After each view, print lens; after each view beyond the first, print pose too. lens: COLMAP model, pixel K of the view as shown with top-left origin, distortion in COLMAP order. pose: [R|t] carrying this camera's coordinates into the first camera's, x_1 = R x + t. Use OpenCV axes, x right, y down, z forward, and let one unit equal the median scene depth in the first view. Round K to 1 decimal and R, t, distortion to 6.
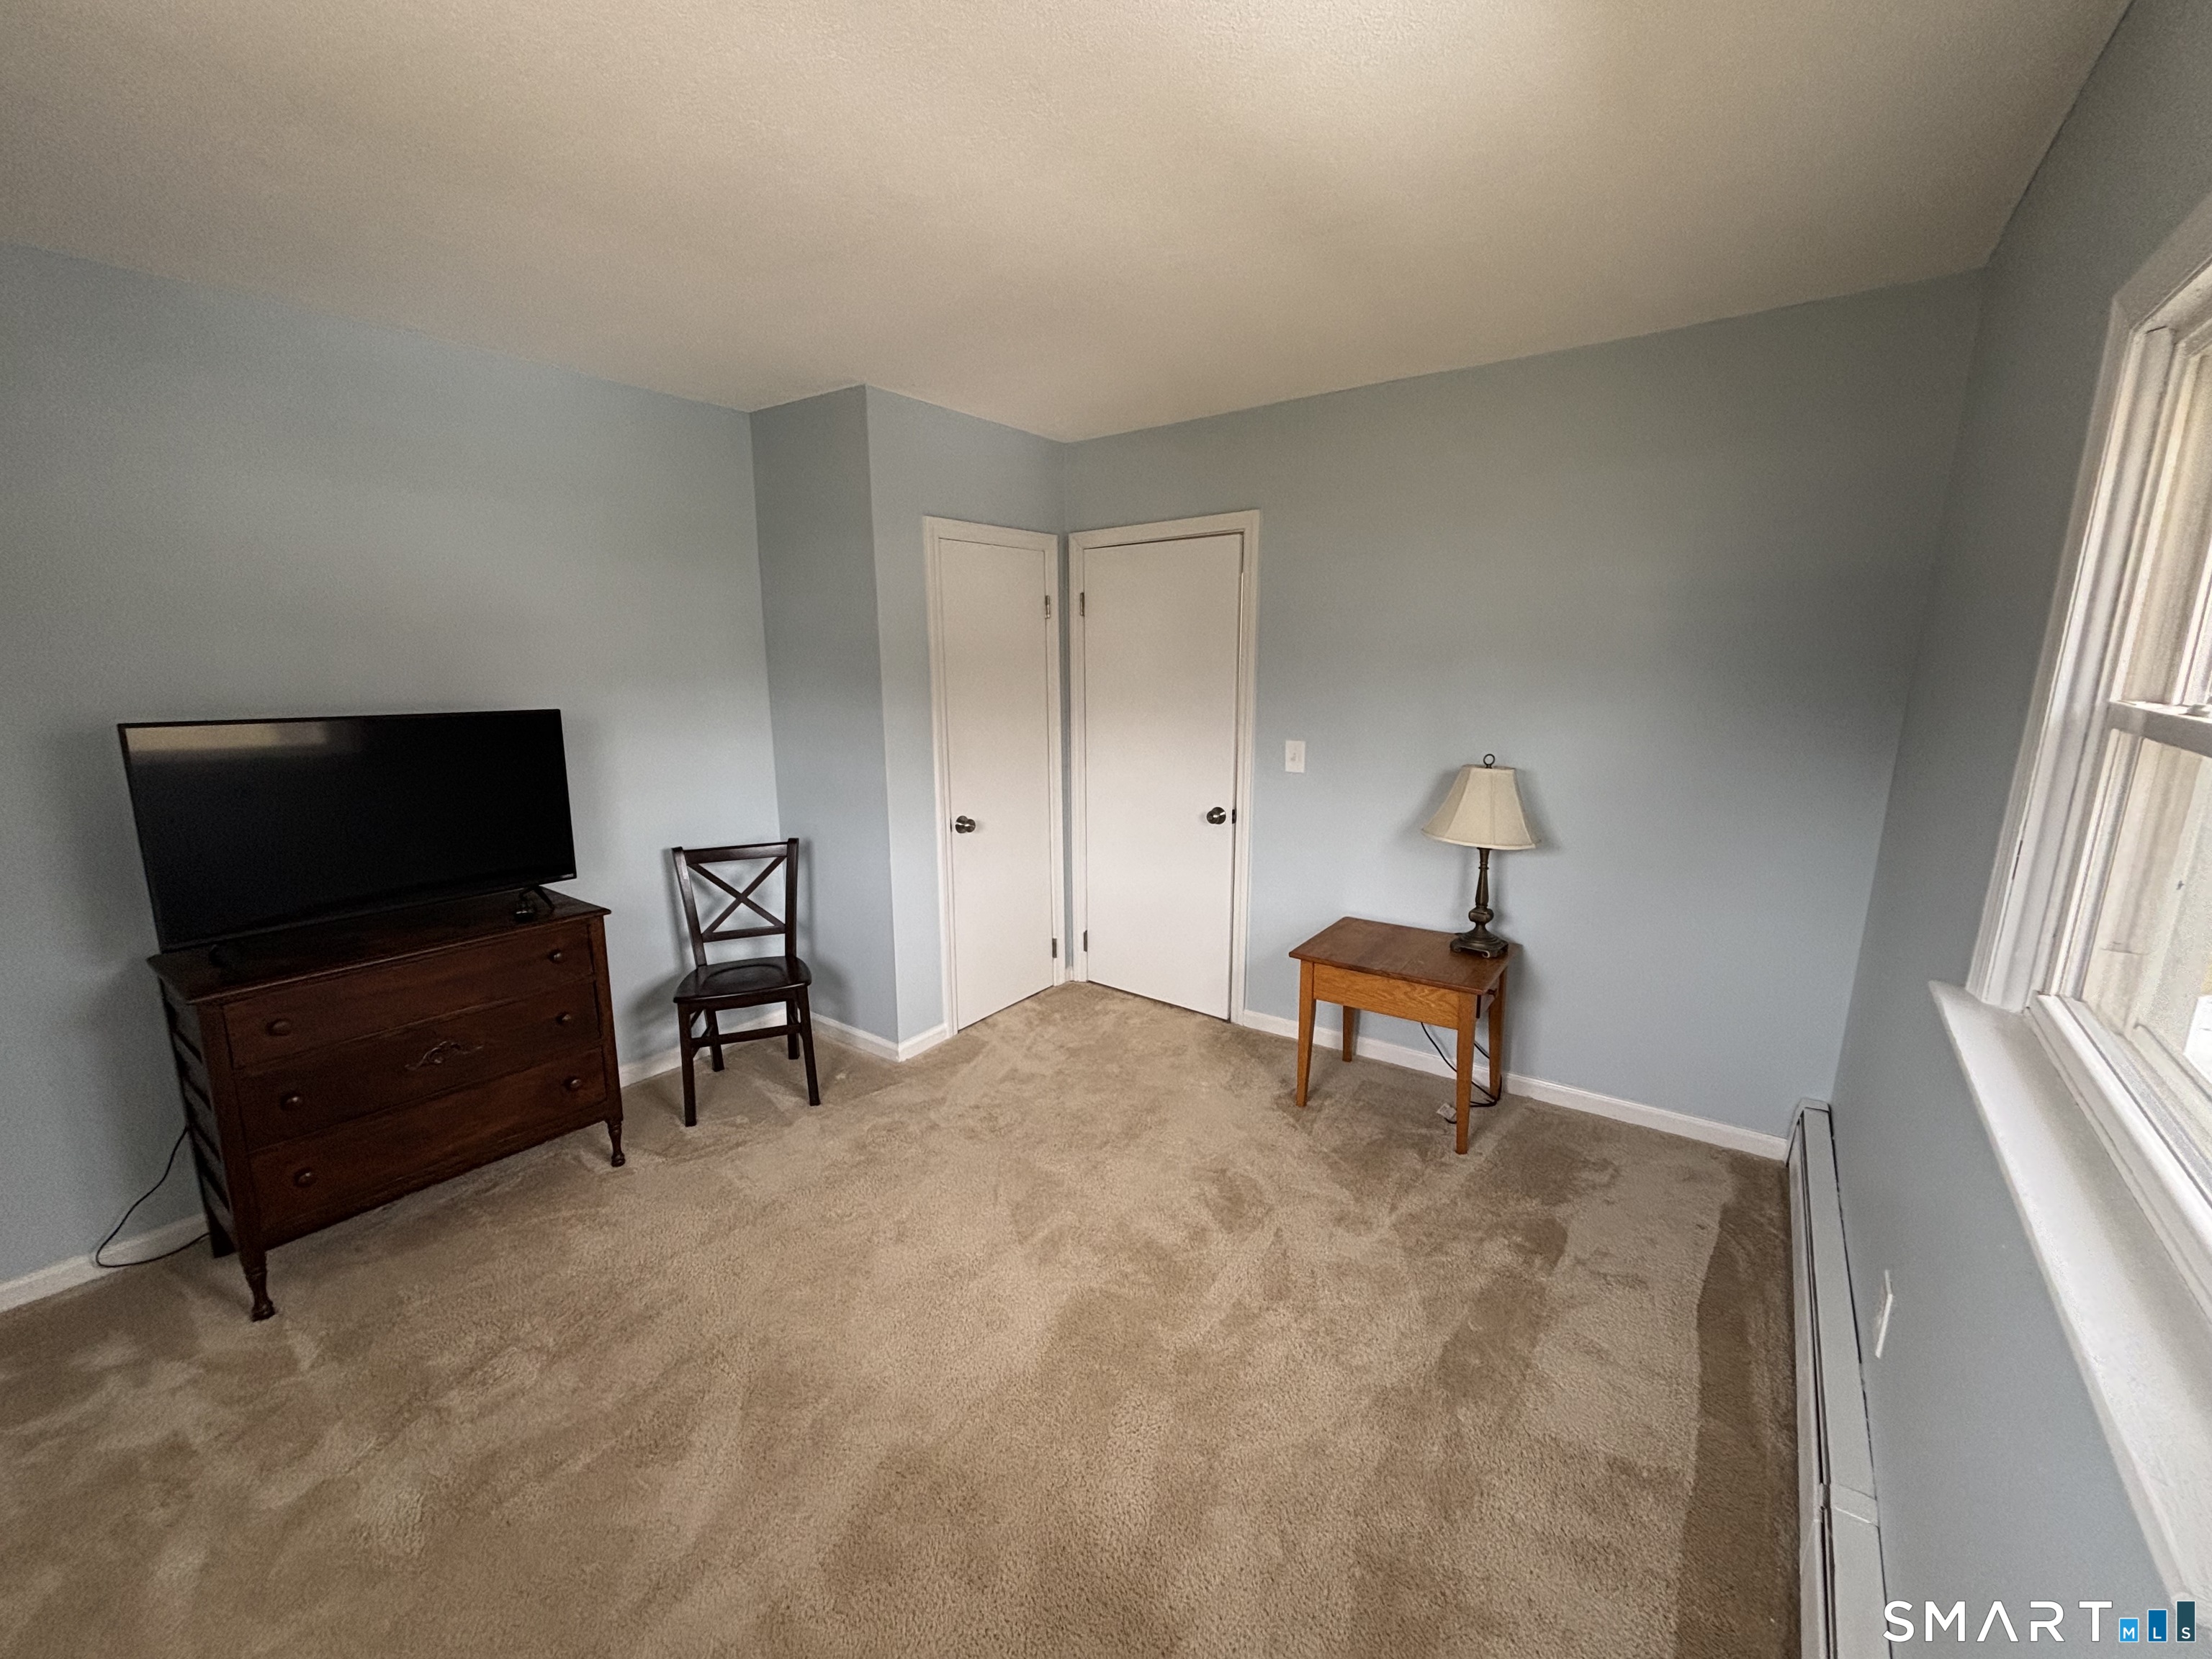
lens RADIAL K [[890.3, 0, 1098.2], [0, 890.3, 831.0], [0, 0, 1]] dist [-0.001477, 0.004769]
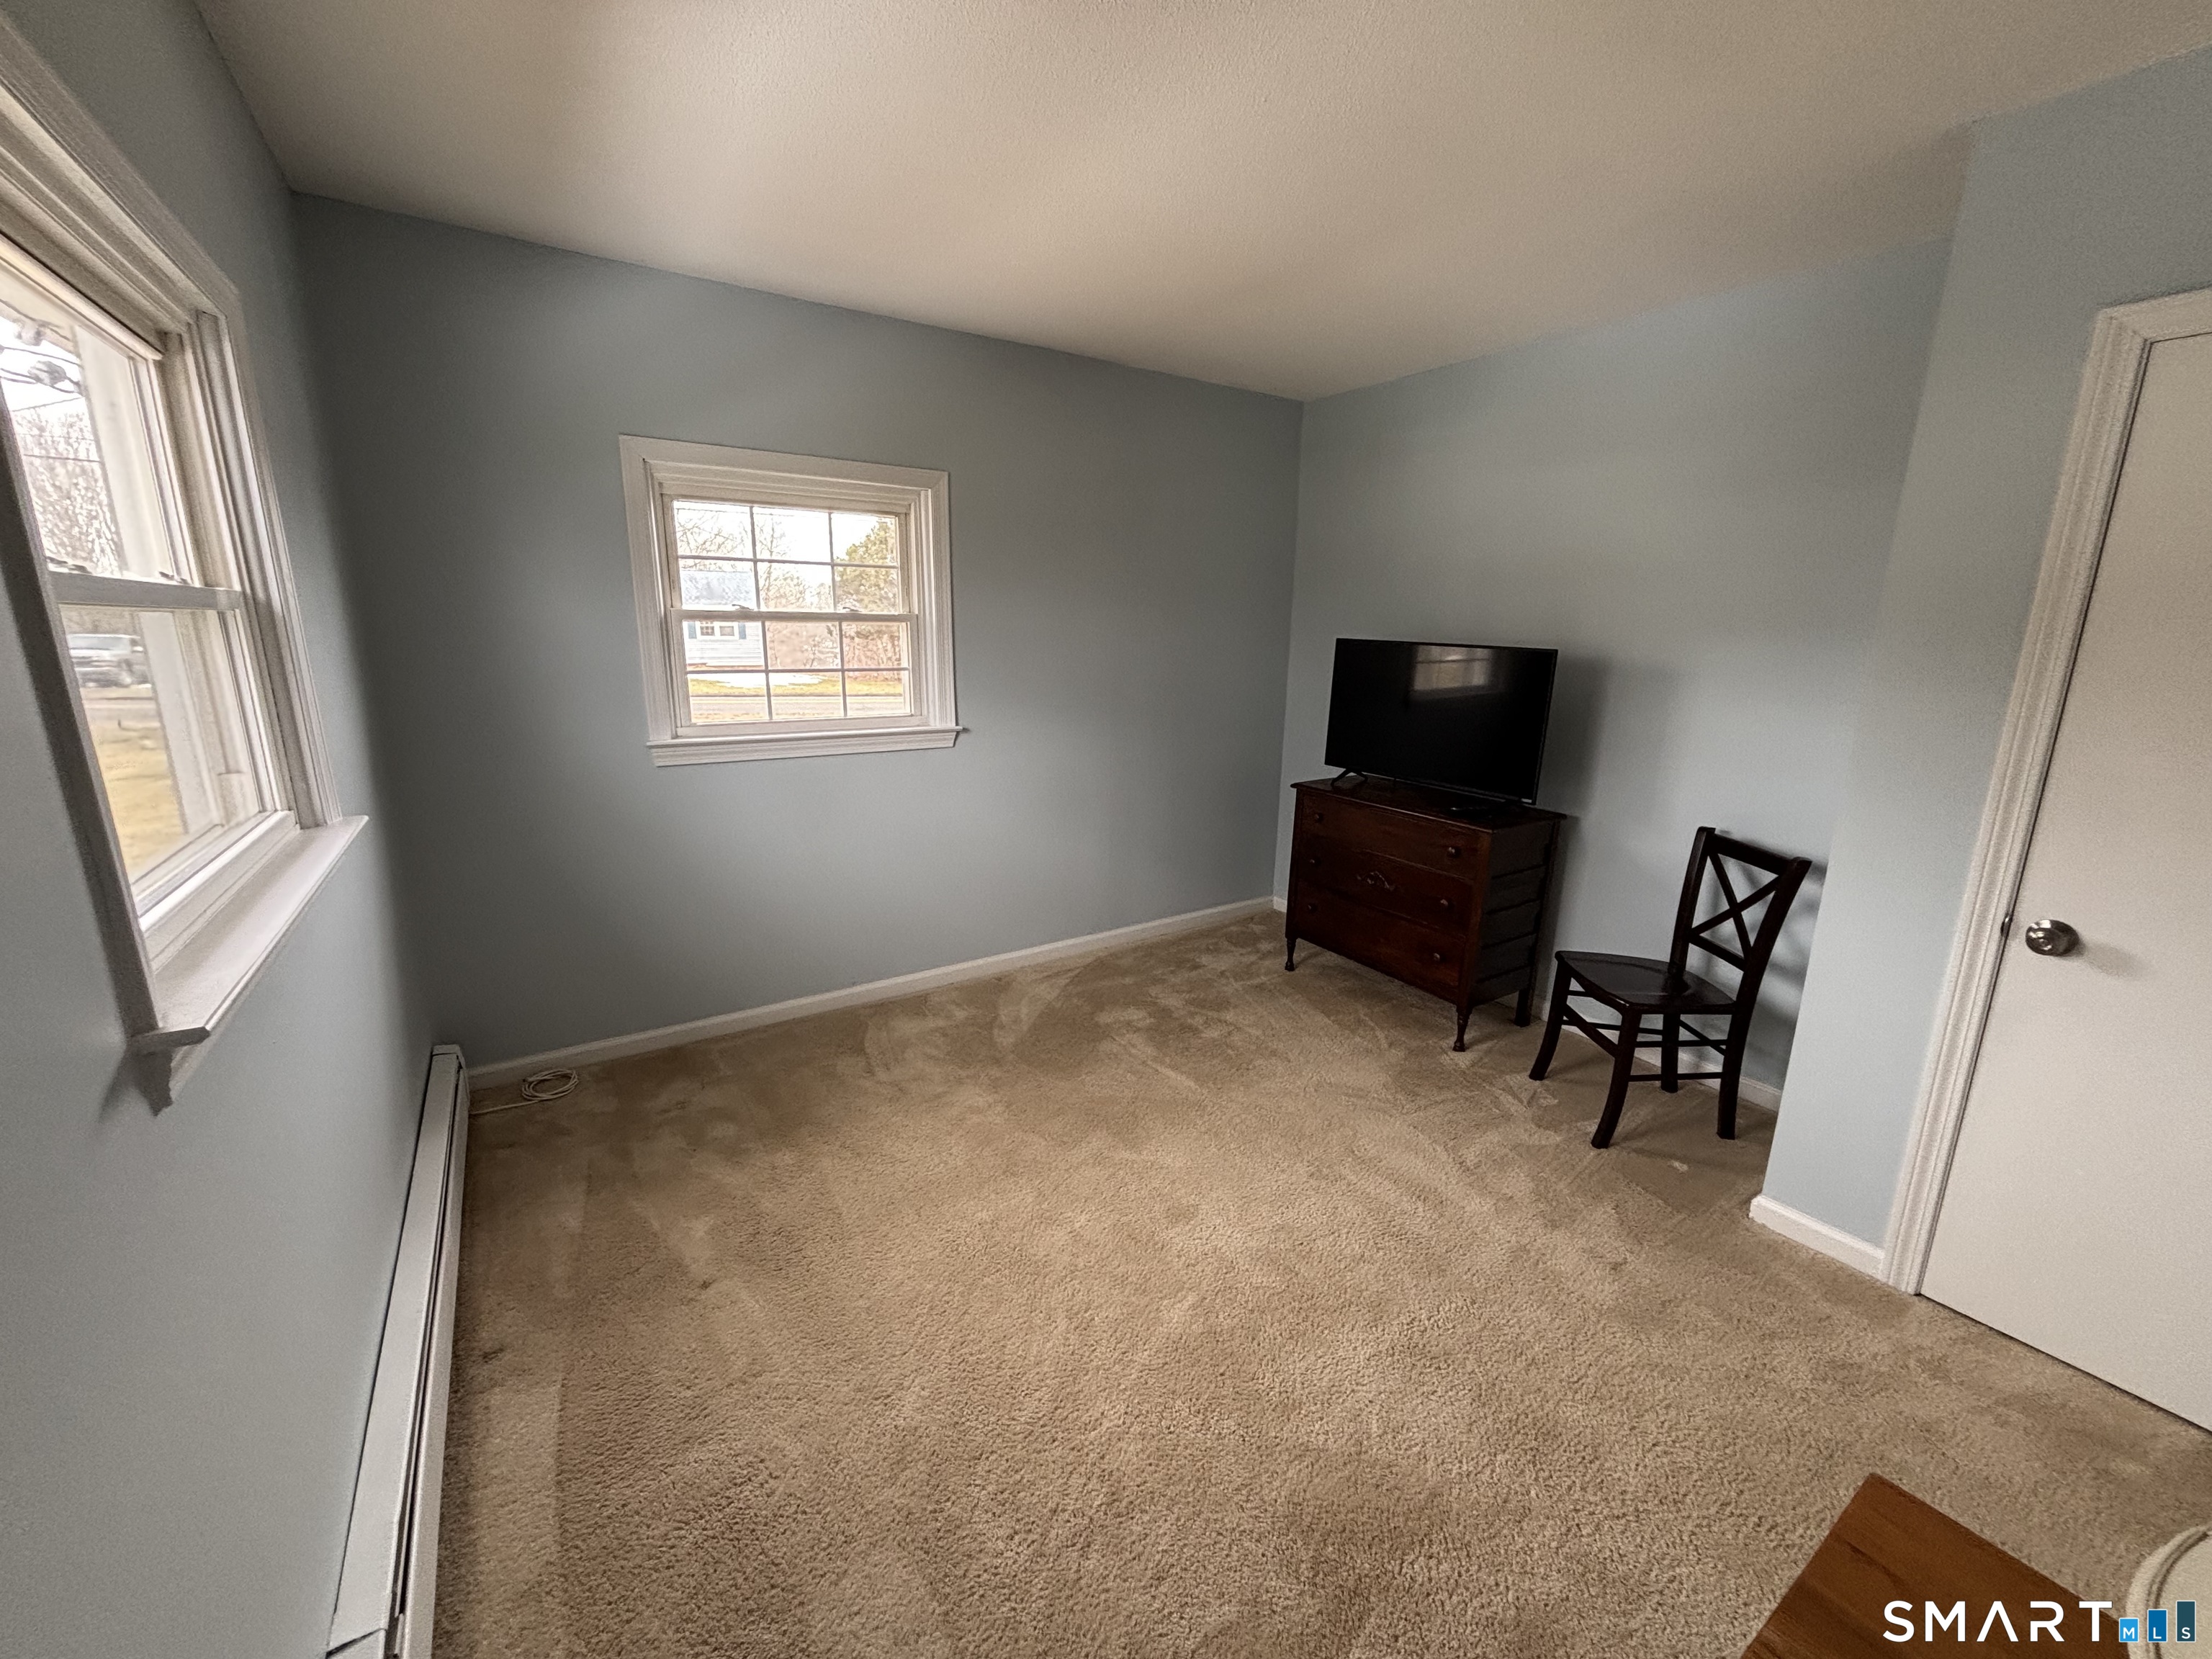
lens RADIAL K [[890.3, 0, 1098.2], [0, 890.3, 831.0], [0, 0, 1]] dist [-0.001477, 0.004769]
pose [[-0.345818, 0.212582, -0.913903, 0.512698], [-0.198526, 0.935369, 0.292697, -0.111521], [0.917059, 0.282653, -0.281264, 0.695555]]
